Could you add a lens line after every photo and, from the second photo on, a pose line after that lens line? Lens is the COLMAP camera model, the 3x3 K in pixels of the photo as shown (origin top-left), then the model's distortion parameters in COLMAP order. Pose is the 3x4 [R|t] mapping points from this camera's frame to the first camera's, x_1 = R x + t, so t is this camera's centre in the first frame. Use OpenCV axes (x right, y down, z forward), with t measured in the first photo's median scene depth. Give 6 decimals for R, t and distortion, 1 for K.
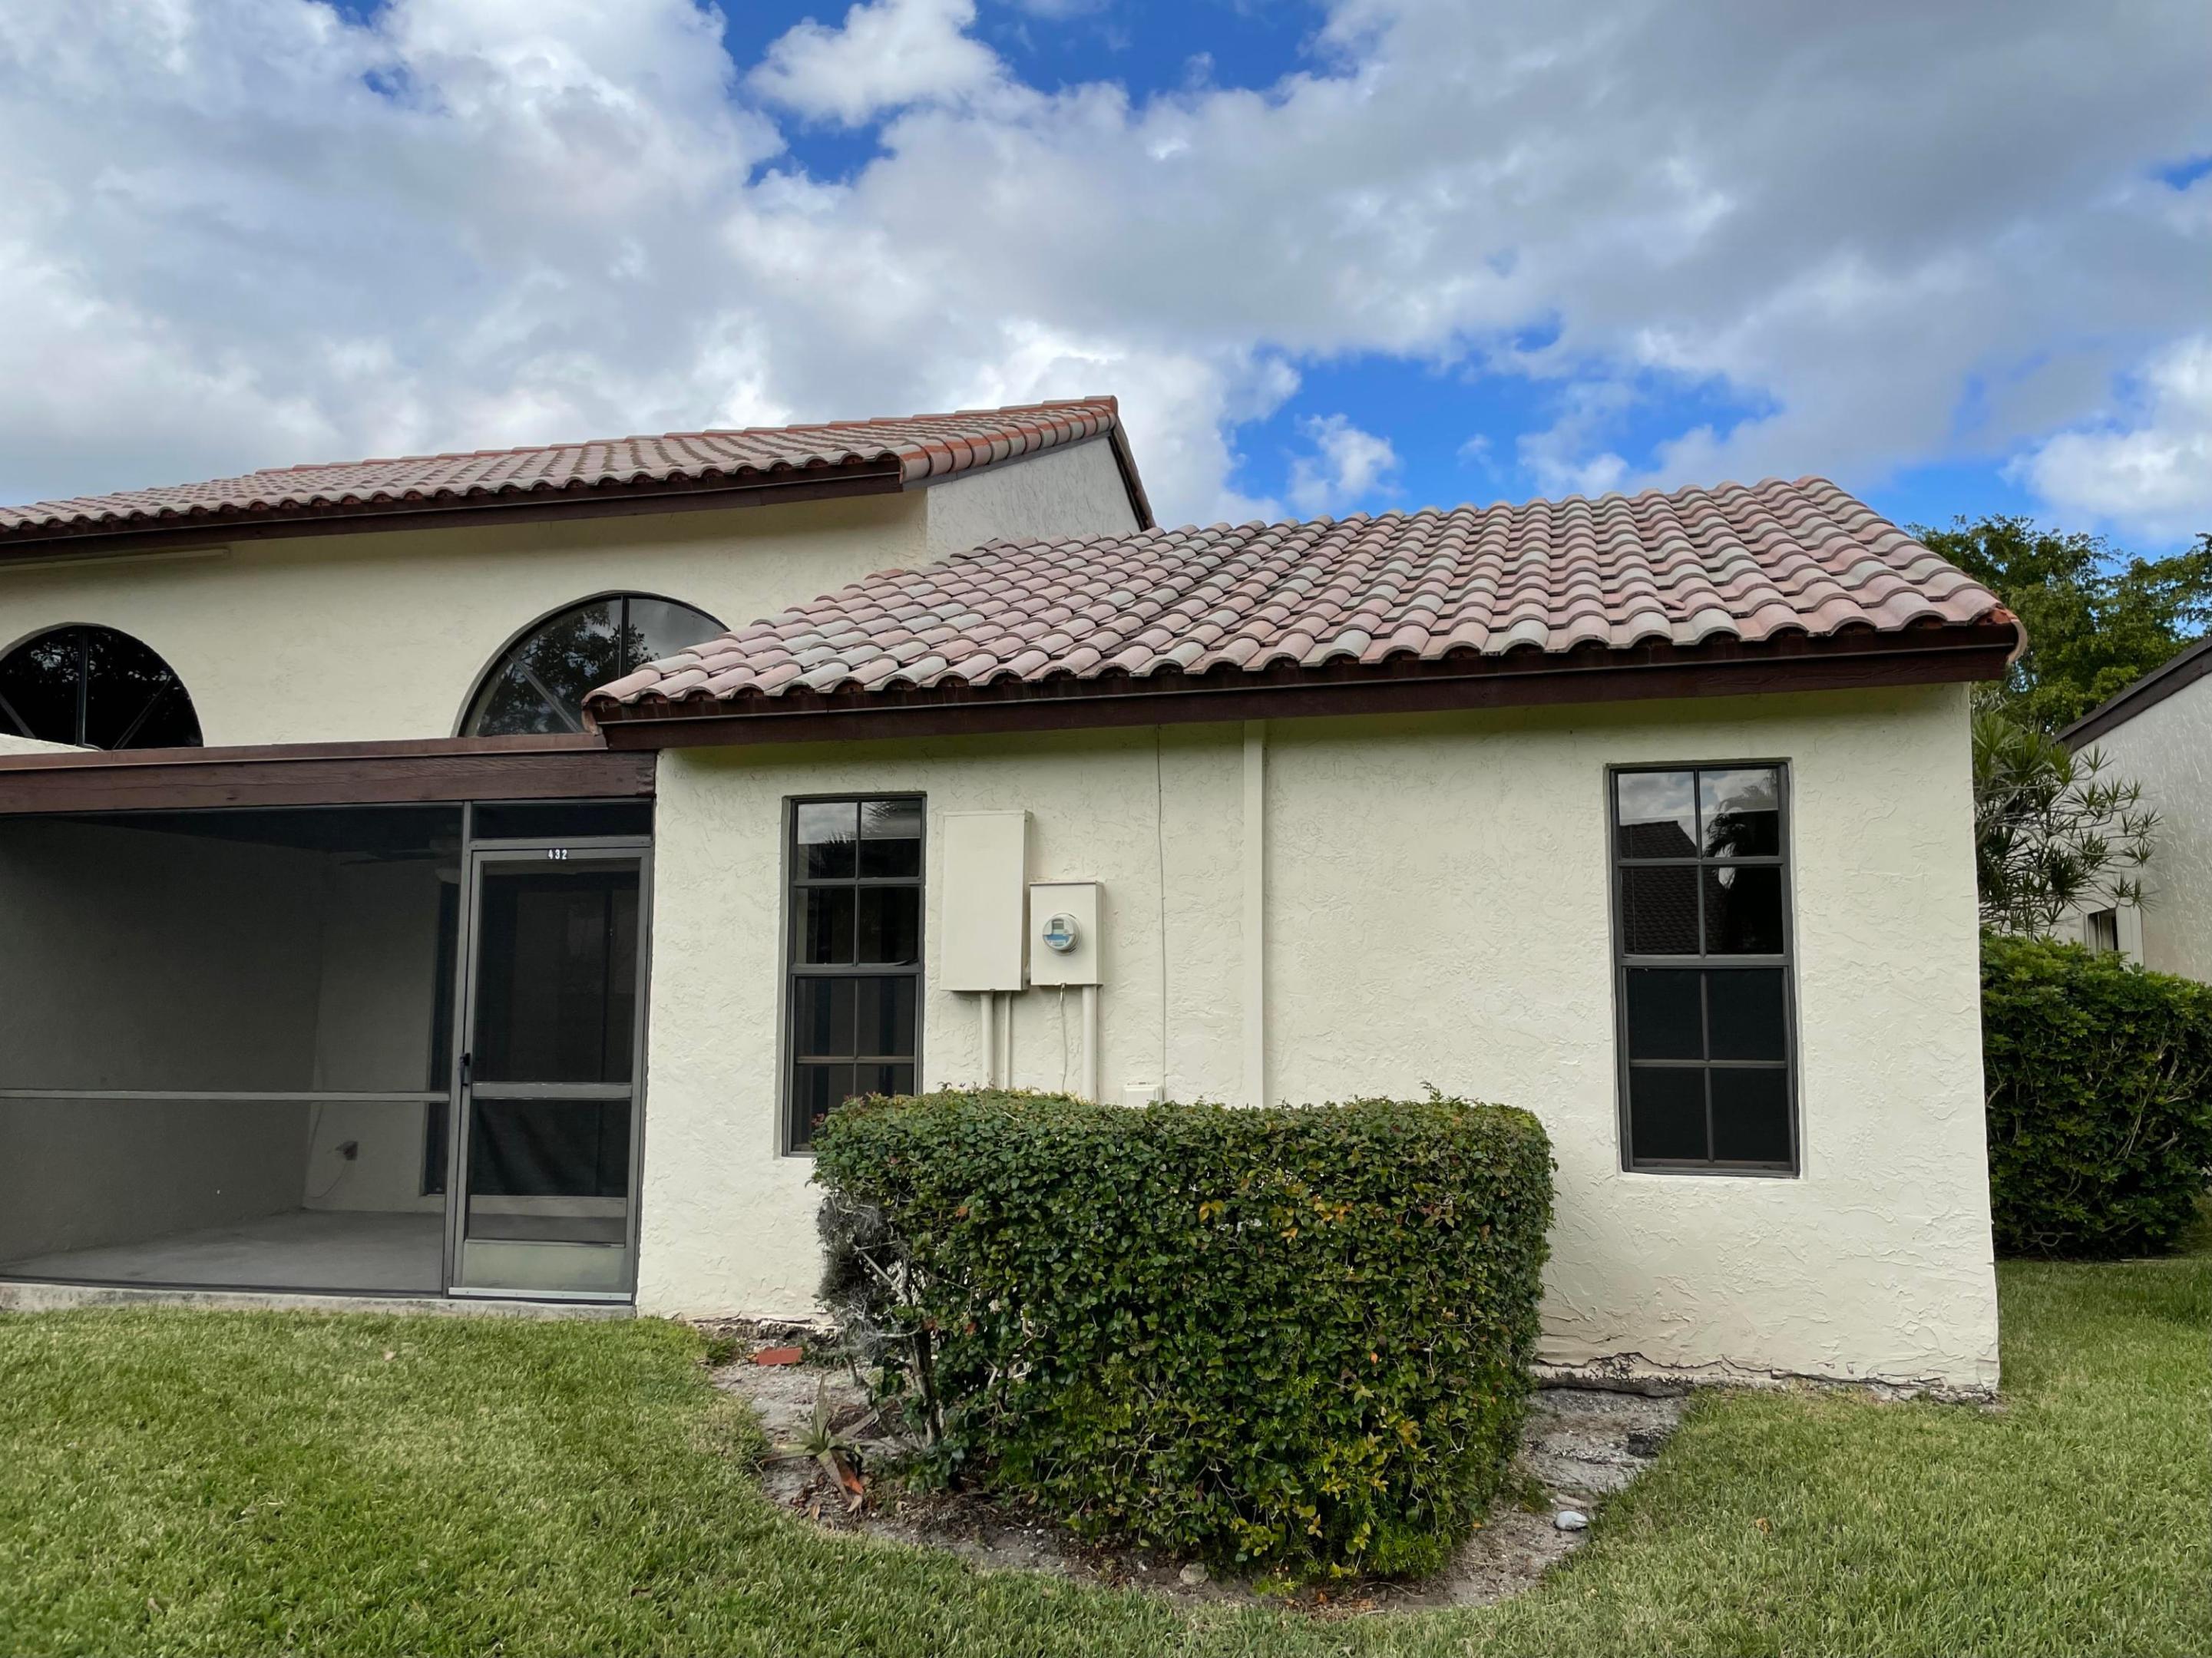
lens RADIAL K [[1667.8, 0, 1106.0], [0, 1667.8, 829.0], [0, 0, 1]] dist [0.118266, -0.153179]
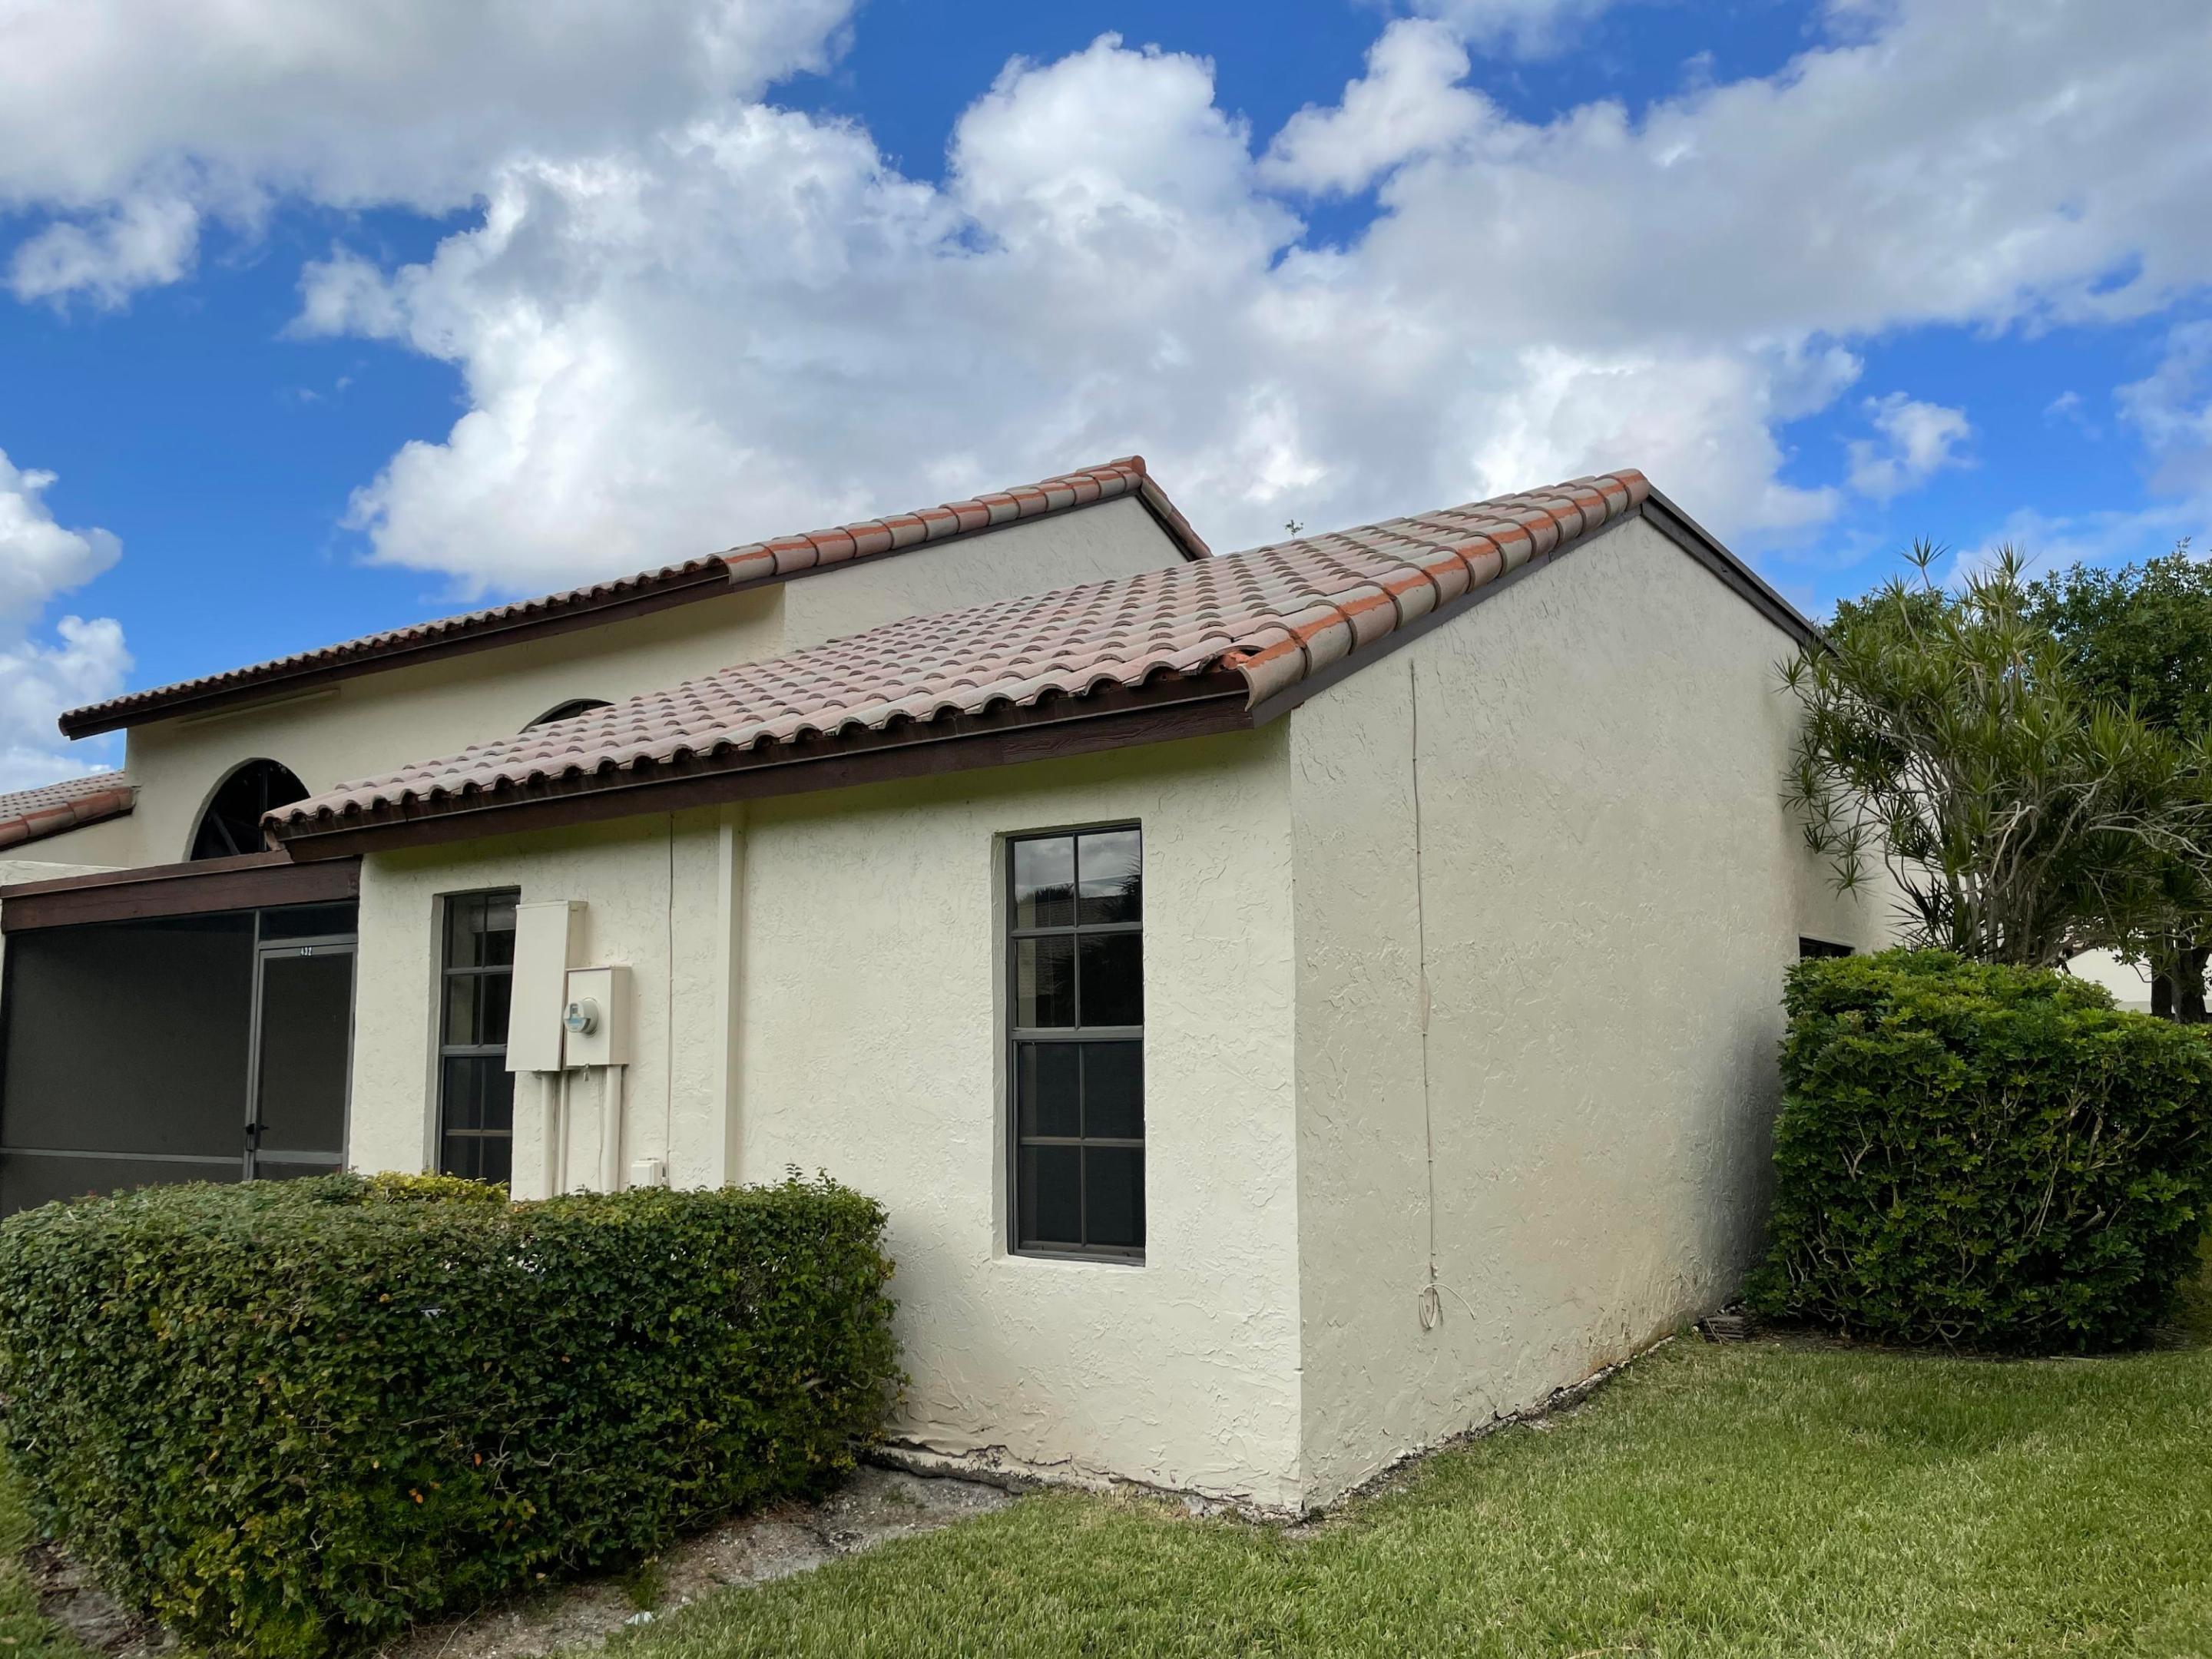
lens RADIAL K [[1599.2, 0, 1106.0], [0, 1599.2, 829.5], [0, 0, 1]] dist [0.080514, -0.089273]
pose [[0.945076, -0.057450, -0.321761, 0.439223], [0.051454, 0.998307, -0.027117, -0.007961], [0.322775, 0.009072, 0.946432, 0.095332]]
